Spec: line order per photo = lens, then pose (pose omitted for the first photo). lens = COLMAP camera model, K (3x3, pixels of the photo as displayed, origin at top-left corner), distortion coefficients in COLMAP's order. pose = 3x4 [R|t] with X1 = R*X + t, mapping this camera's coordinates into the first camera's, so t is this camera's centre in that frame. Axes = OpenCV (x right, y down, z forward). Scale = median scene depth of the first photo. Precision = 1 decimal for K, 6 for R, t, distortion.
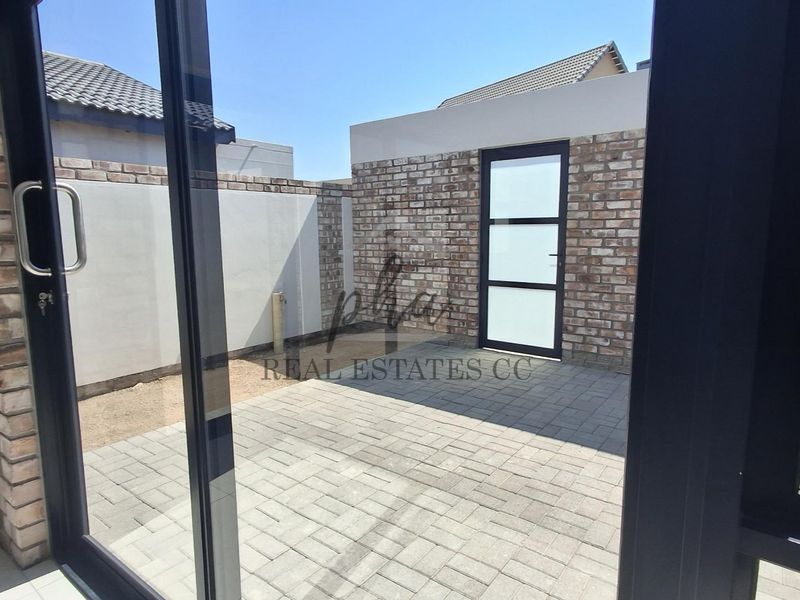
lens RADIAL K [[493.1, 0, 403.1], [0, 493.1, 297.8], [0, 0, 1]] dist [0.007263, 0.005559]
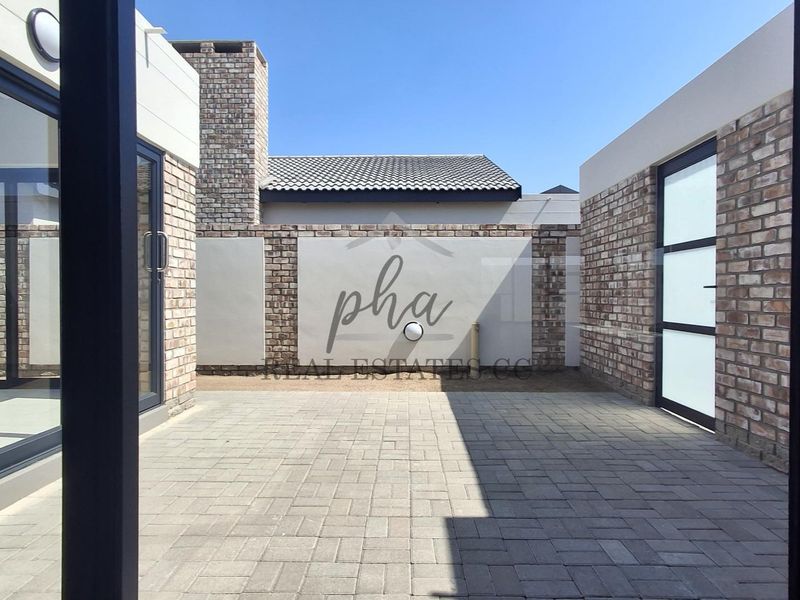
lens RADIAL K [[493.1, 0, 404.0], [0, 493.1, 297.0], [0, 0, 1]] dist [0.007263, 0.005559]
pose [[0.597090, 0.015104, -0.802032, 0.621177], [-0.117638, 0.990662, -0.068922, 0.032820], [0.793502, 0.135502, 0.593291, 0.198165]]
